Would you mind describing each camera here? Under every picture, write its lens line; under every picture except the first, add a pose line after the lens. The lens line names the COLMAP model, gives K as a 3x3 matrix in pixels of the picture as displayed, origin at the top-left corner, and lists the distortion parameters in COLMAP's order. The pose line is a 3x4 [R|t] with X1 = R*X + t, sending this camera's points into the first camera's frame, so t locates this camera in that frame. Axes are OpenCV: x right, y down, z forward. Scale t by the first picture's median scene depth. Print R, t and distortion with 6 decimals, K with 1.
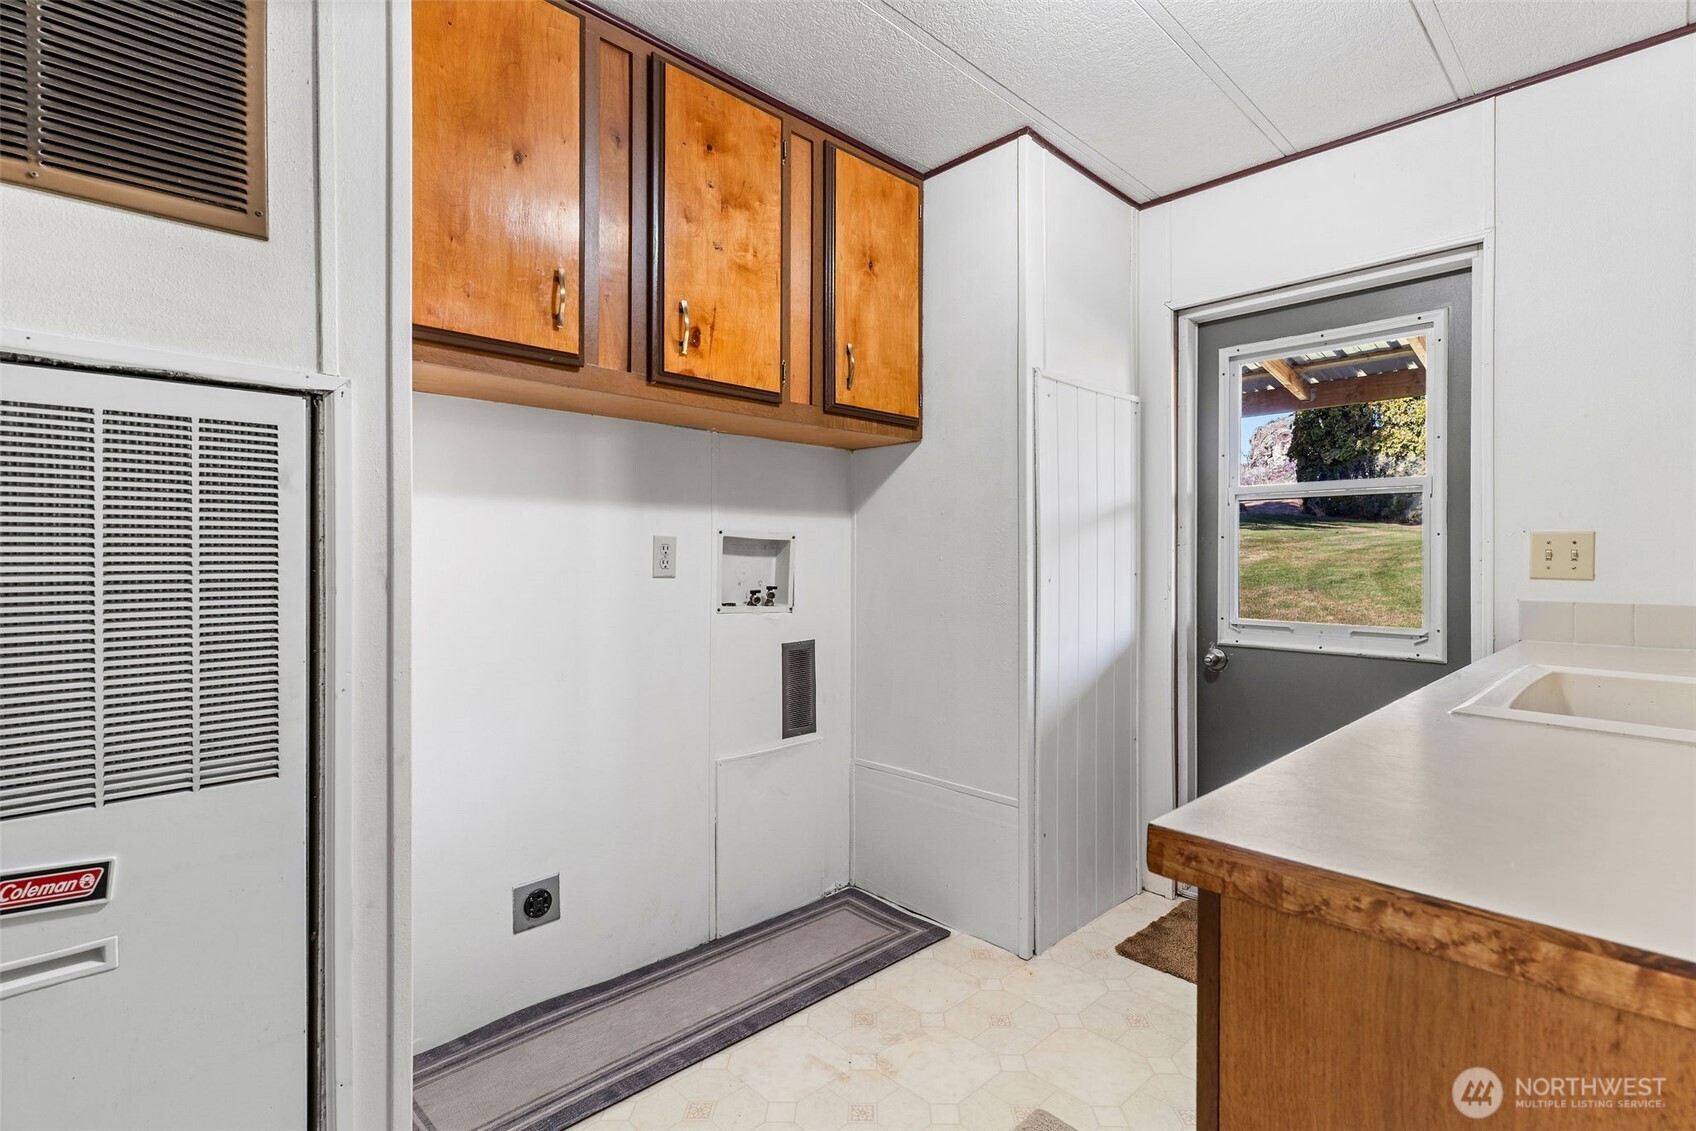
lens RADIAL K [[798.8, 0, 843.8], [0, 798.8, 554.3], [0, 0, 1]] dist [0.001535, 0.000365]
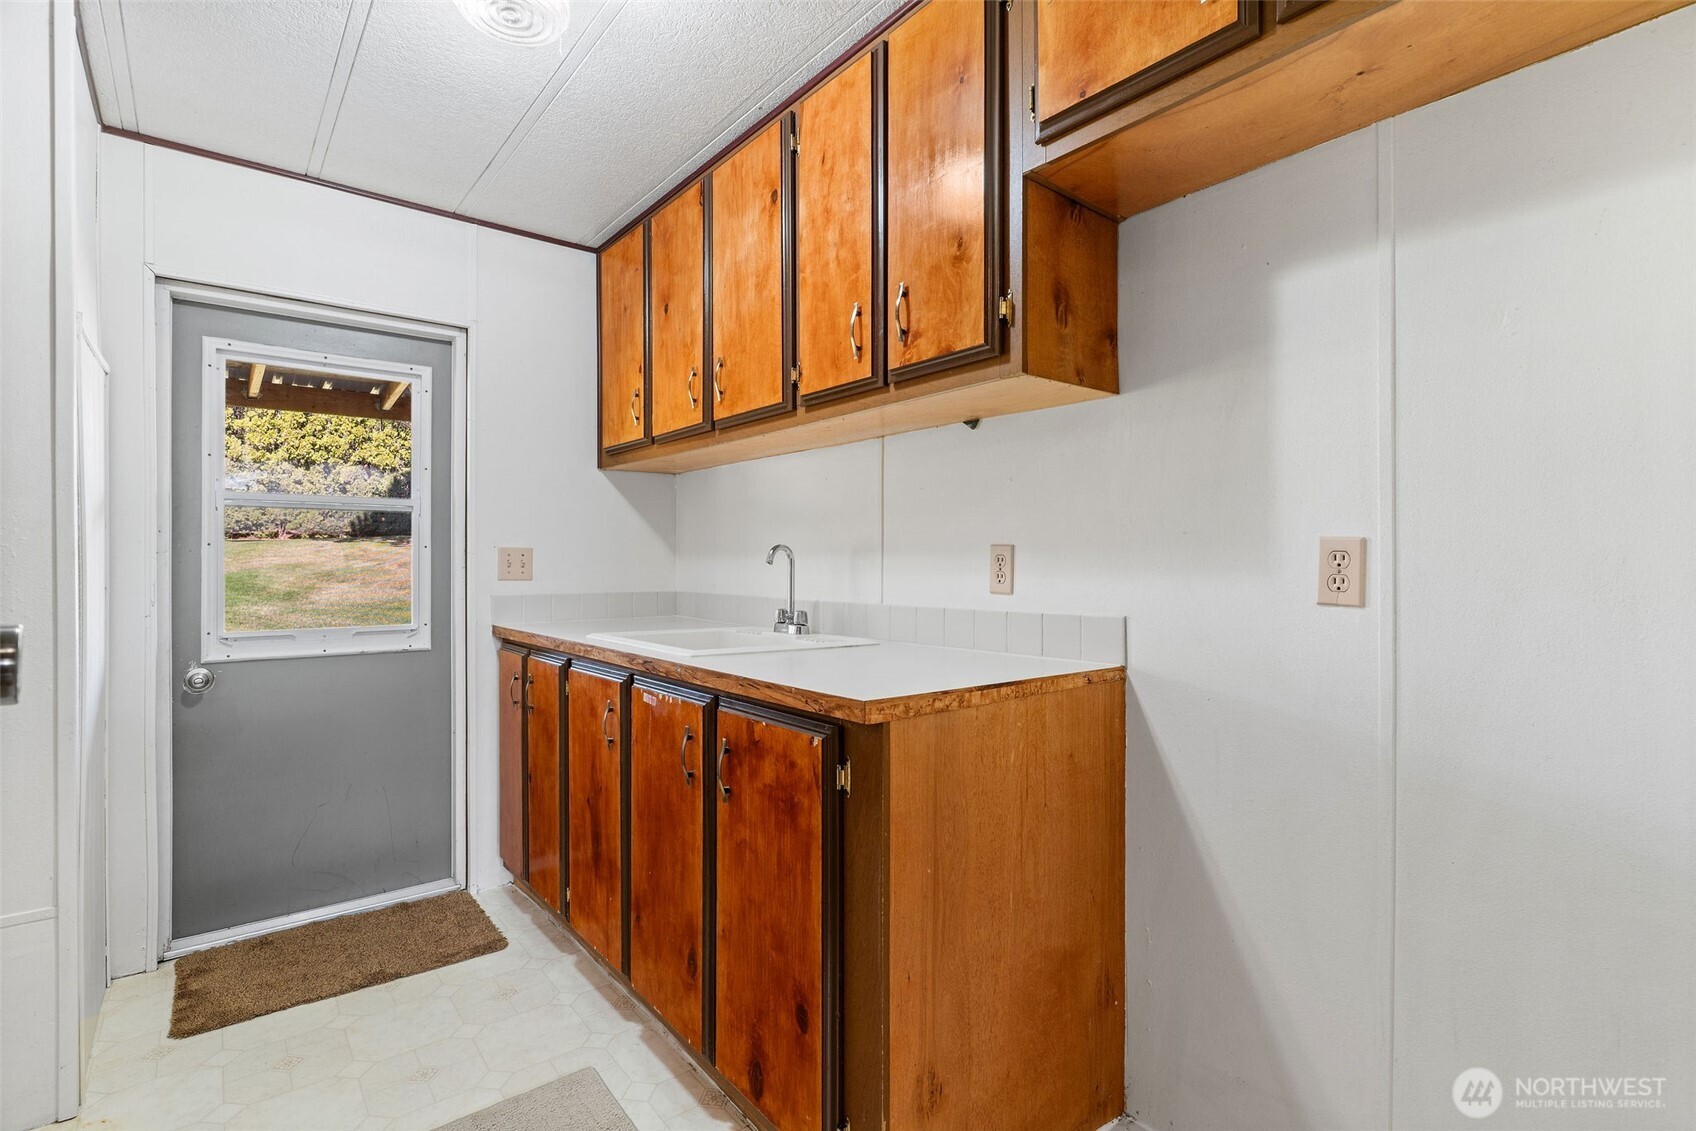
lens RADIAL K [[806.0, 0, 852.0], [0, 806.0, 558.7], [0, 0, 1]] dist [0.001476, -0.000696]
pose [[0.088450, 0.001588, 0.996079, -0.440714], [-0.003640, 0.999993, -0.001271, -0.007262], [-0.996074, -0.003513, 0.088455, 0.221853]]
